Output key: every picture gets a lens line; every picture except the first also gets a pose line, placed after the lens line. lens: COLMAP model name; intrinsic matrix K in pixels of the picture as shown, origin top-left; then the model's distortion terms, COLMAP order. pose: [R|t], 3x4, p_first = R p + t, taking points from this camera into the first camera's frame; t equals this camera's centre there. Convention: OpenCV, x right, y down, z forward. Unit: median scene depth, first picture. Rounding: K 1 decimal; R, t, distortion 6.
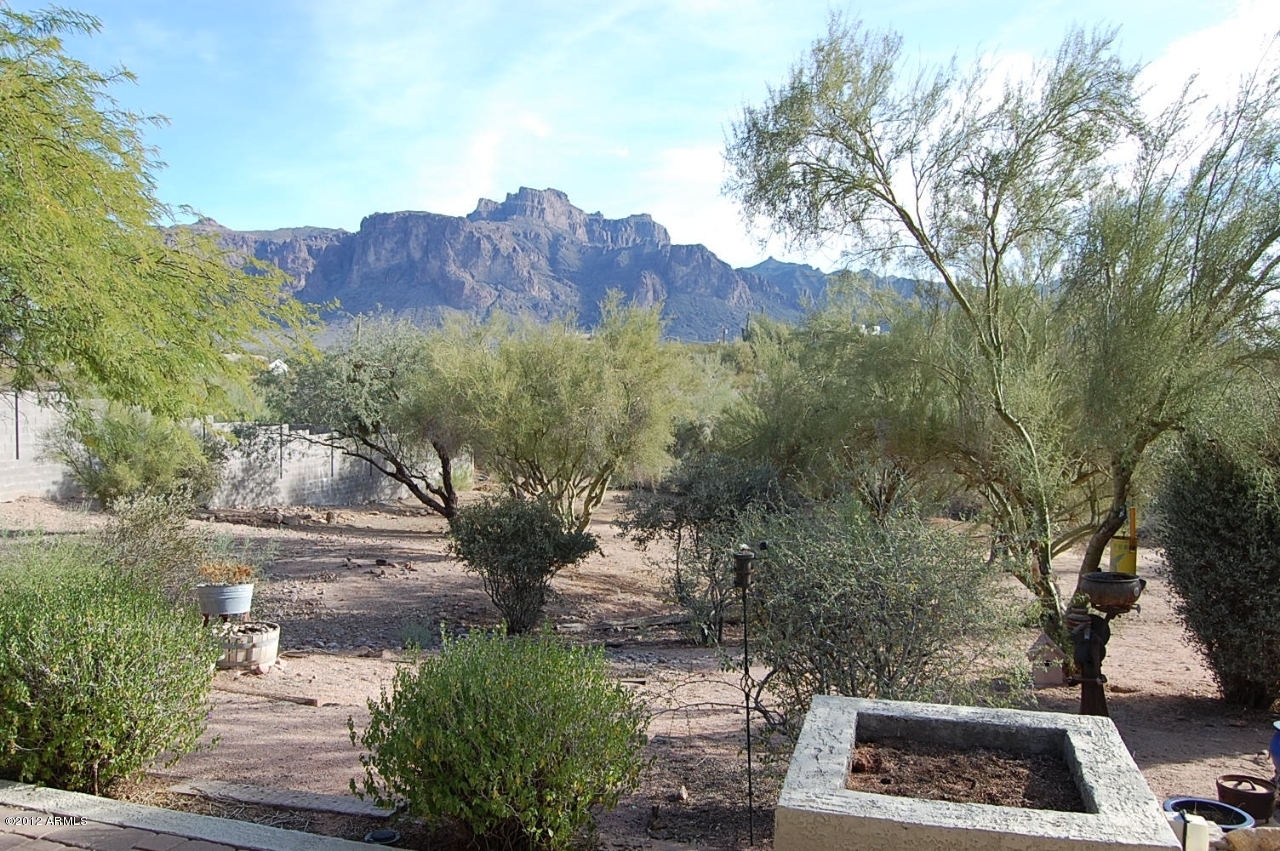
lens RADIAL K [[1015.8, 0, 617.0], [0, 1015.8, 432.2], [0, 0, 1]] dist [-0.065006, 0.005210]
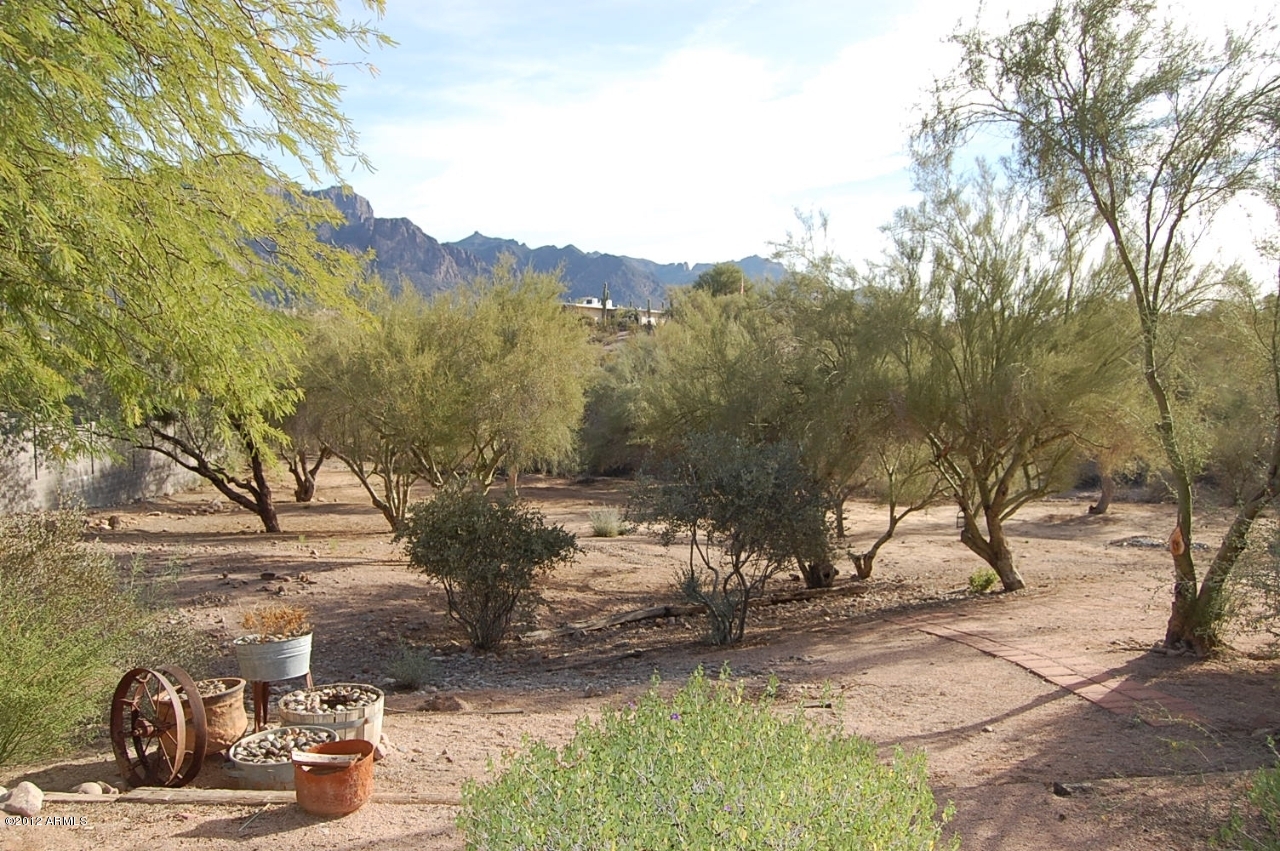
lens RADIAL K [[1015.8, 0, 617.0], [0, 1015.8, 432.2], [0, 0, 1]] dist [-0.065006, 0.005210]
pose [[0.959624, -0.036547, 0.278903, -0.110015], [0.029762, 0.999150, 0.028524, -0.003074], [-0.279709, -0.019072, 0.959895, 0.074223]]
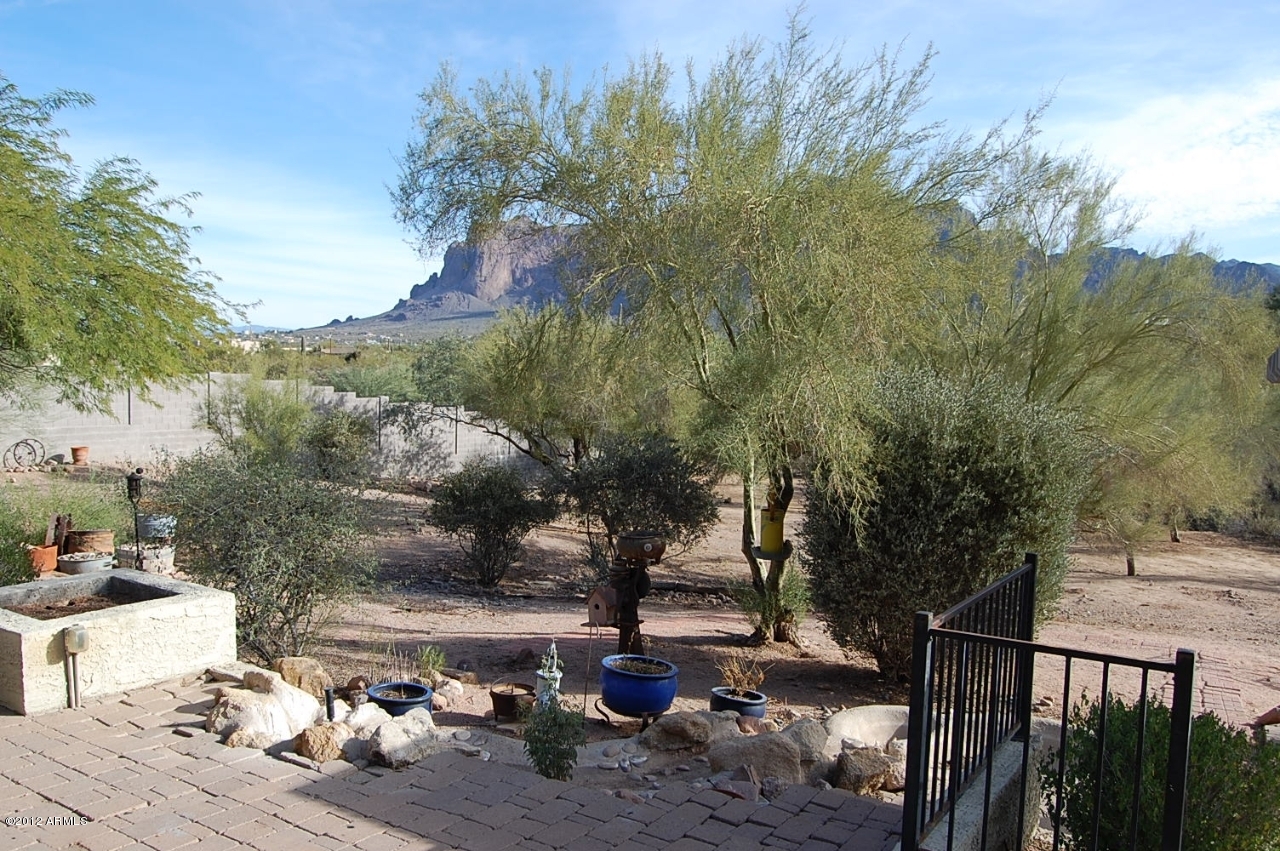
lens RADIAL K [[1015.8, 0, 617.0], [0, 1015.8, 432.2], [0, 0, 1]] dist [-0.065006, 0.005210]
pose [[0.956778, 0.026683, -0.289593, 0.186092], [-0.023820, 0.999626, 0.013406, 0.002726], [0.289842, -0.005929, 0.957056, -0.031204]]
